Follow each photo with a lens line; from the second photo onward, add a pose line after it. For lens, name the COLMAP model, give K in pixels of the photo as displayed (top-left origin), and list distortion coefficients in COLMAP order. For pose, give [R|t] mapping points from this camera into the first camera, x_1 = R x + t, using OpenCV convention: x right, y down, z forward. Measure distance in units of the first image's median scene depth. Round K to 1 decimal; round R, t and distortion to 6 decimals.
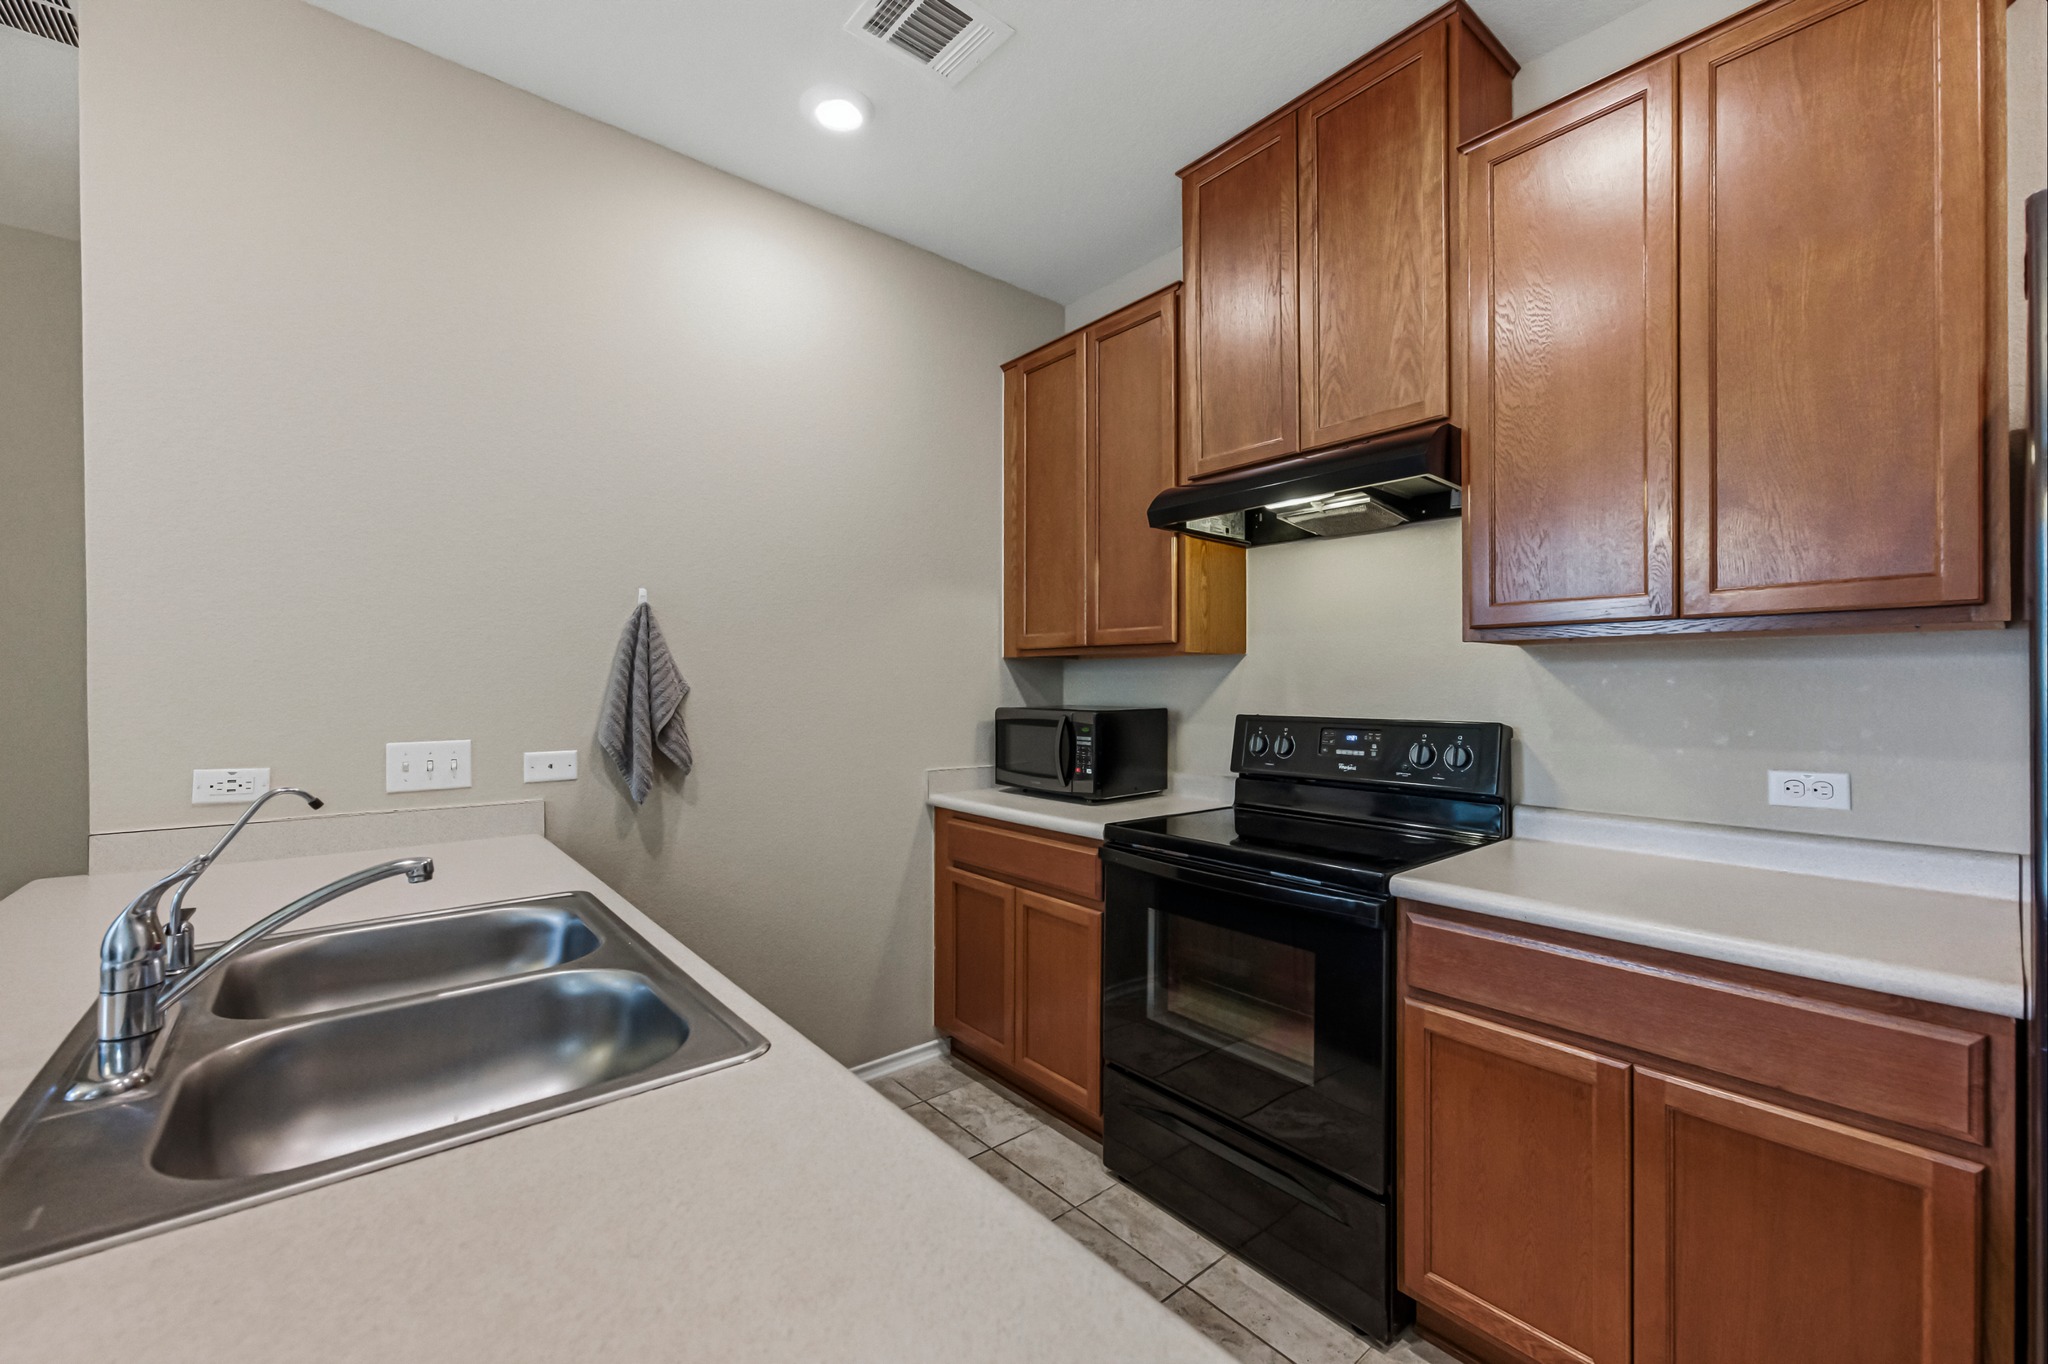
lens RADIAL K [[812.7, 0, 1025.4], [0, 812.7, 685.2], [0, 0, 1]] dist [-0.016948, 0.010141]
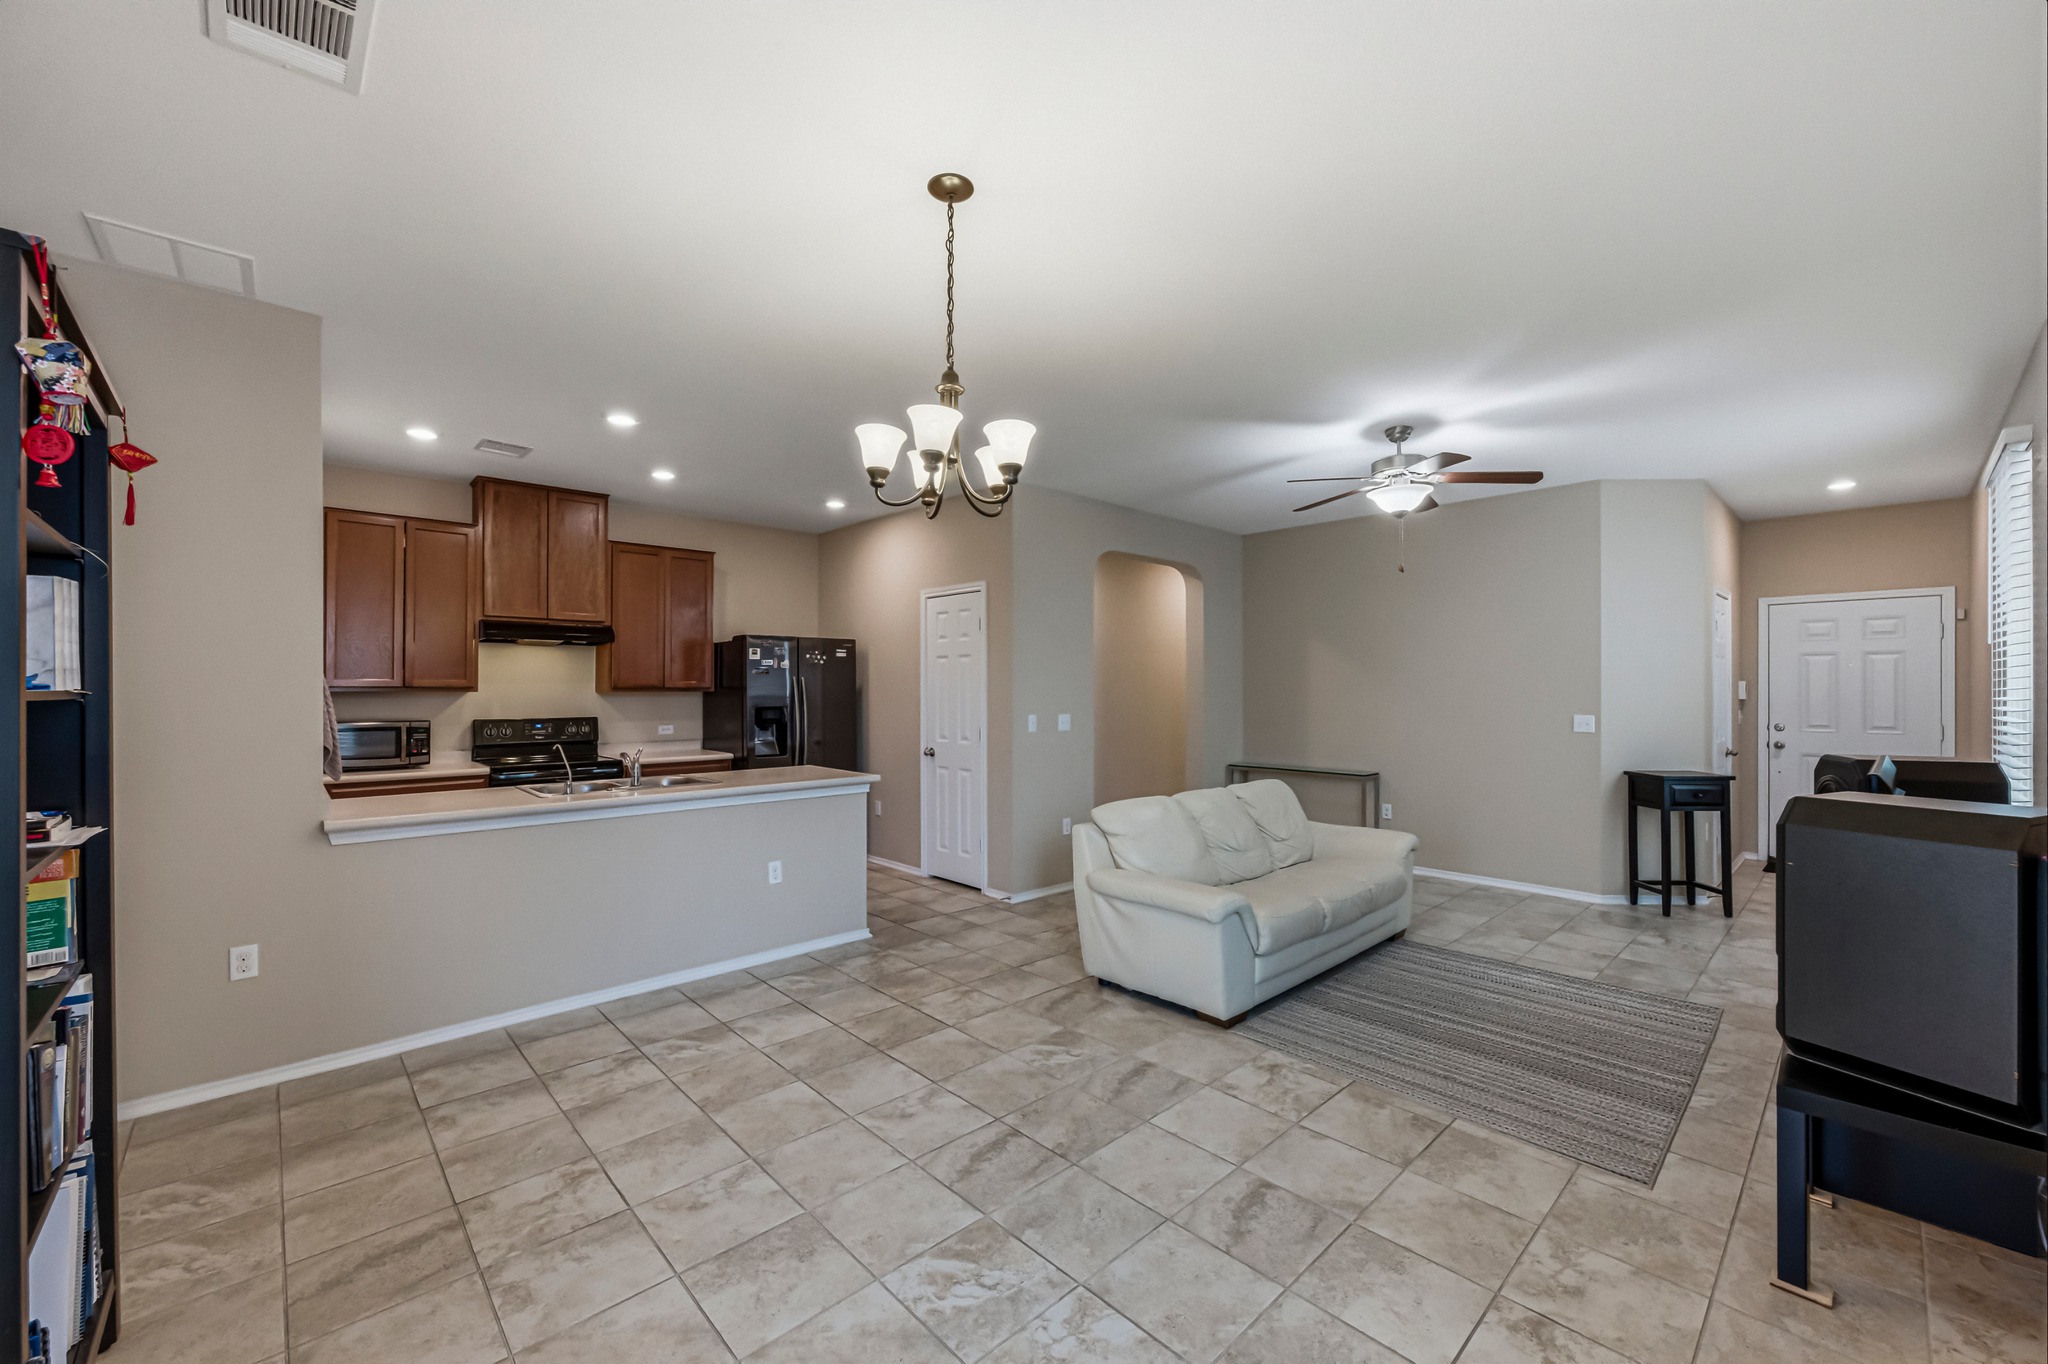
lens RADIAL K [[803.3, 0, 1020.8], [0, 803.3, 684.8], [0, 0, 1]] dist [-0.002755, 0.000504]
pose [[-0.053787, 0.004611, 0.998542, -2.174574], [0.001389, 0.999989, -0.004543, -0.050668], [-0.998551, 0.001142, -0.053793, -0.376779]]
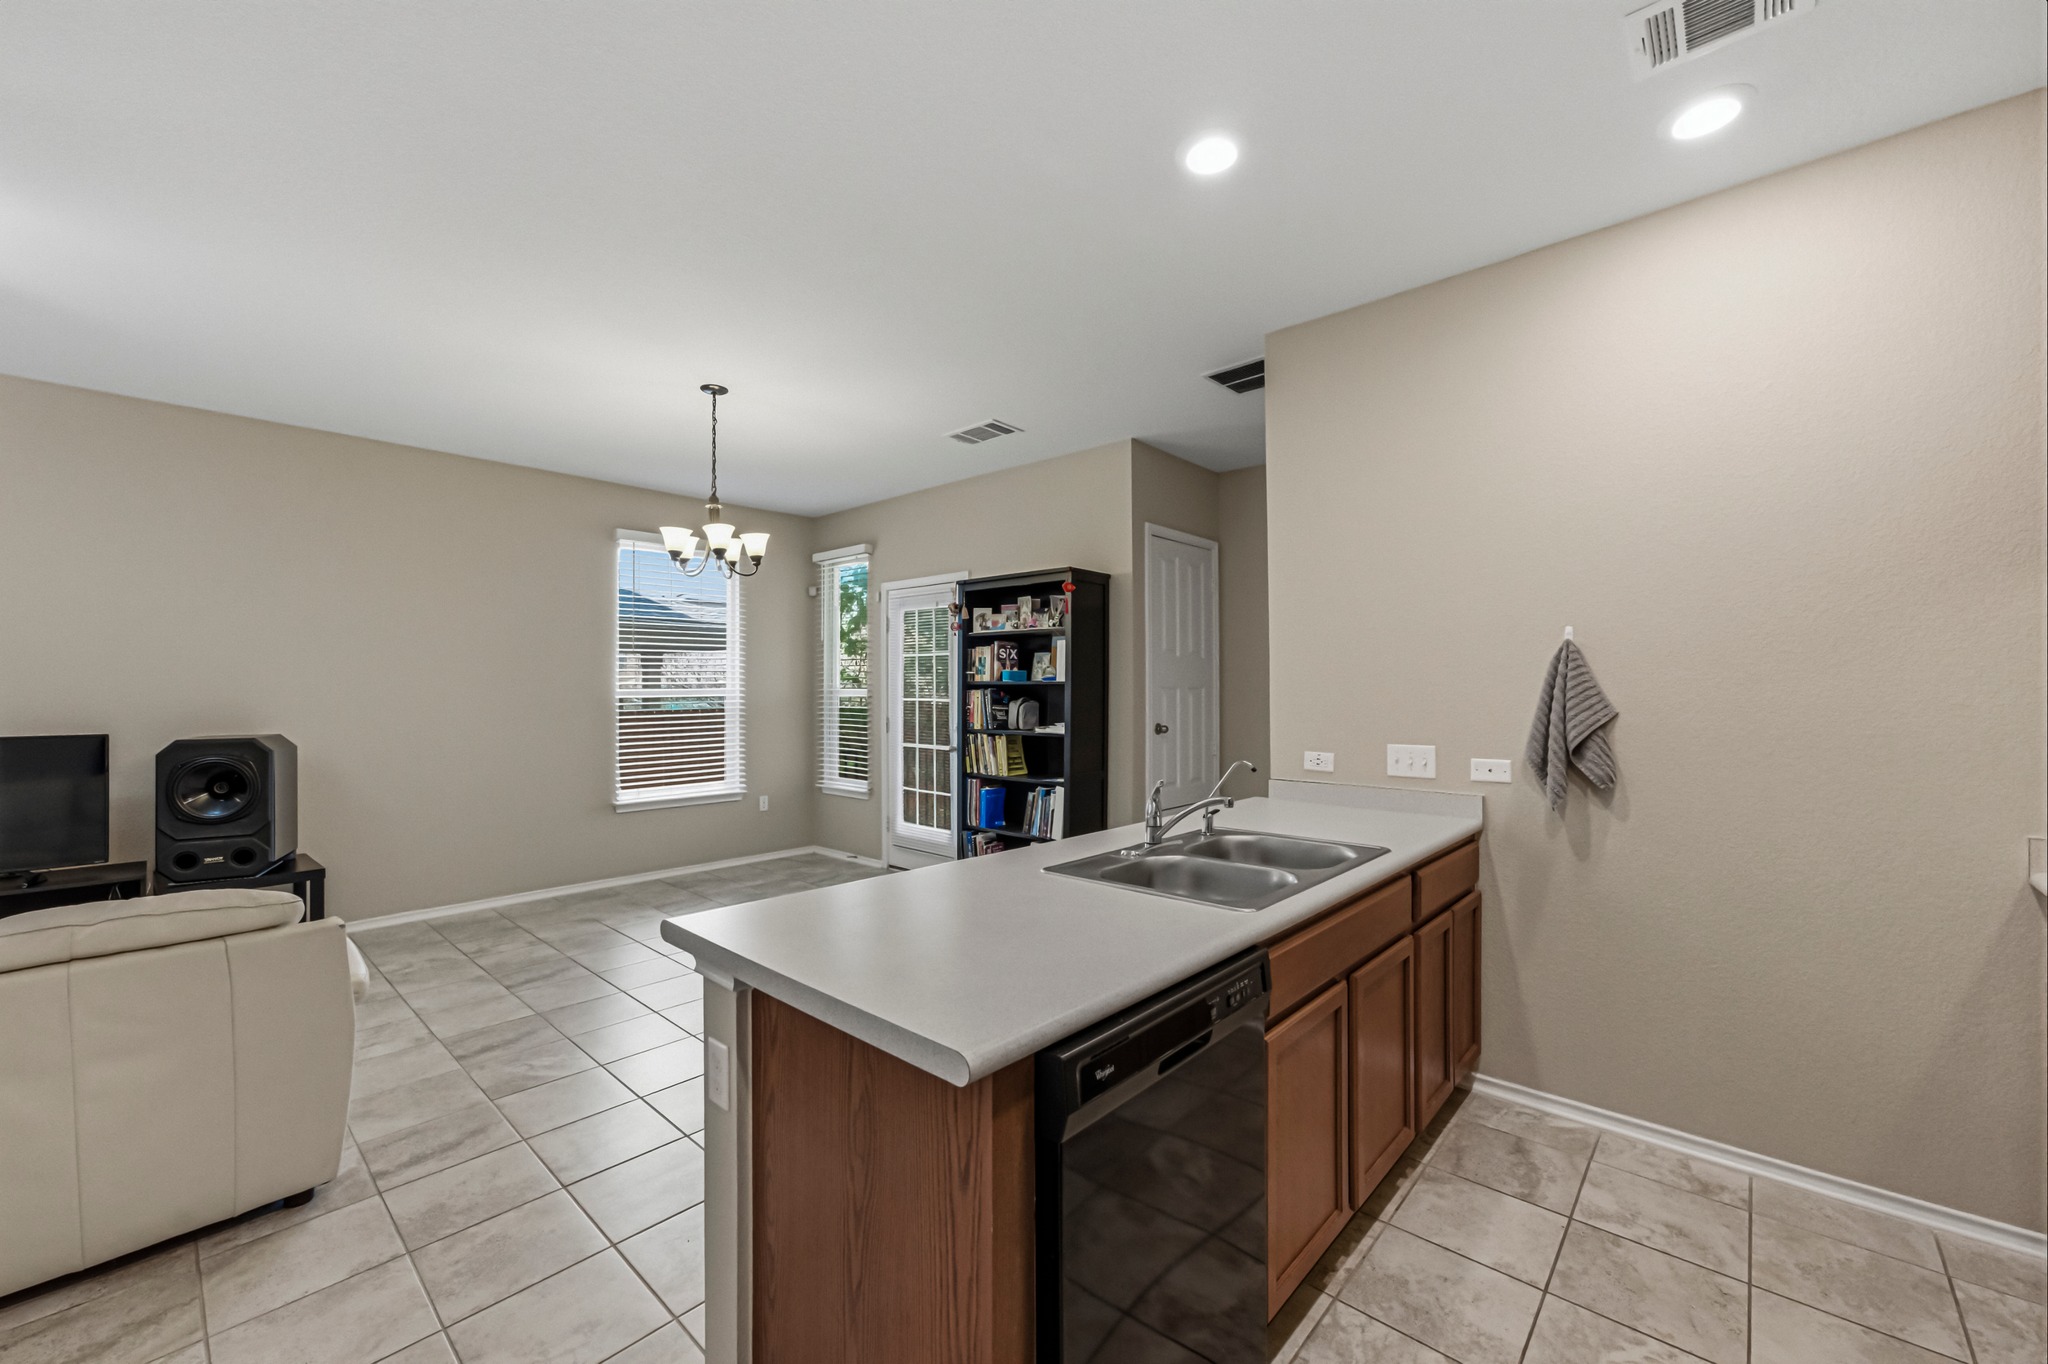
lens RADIAL K [[812.7, 0, 1025.4], [0, 812.7, 685.2], [0, 0, 1]] dist [-0.016948, 0.010141]
pose [[0.137698, -0.006507, -0.990453, 0.554515], [0.000575, 0.999979, -0.006490, -0.028026], [0.990474, 0.000324, 0.137699, 0.067981]]
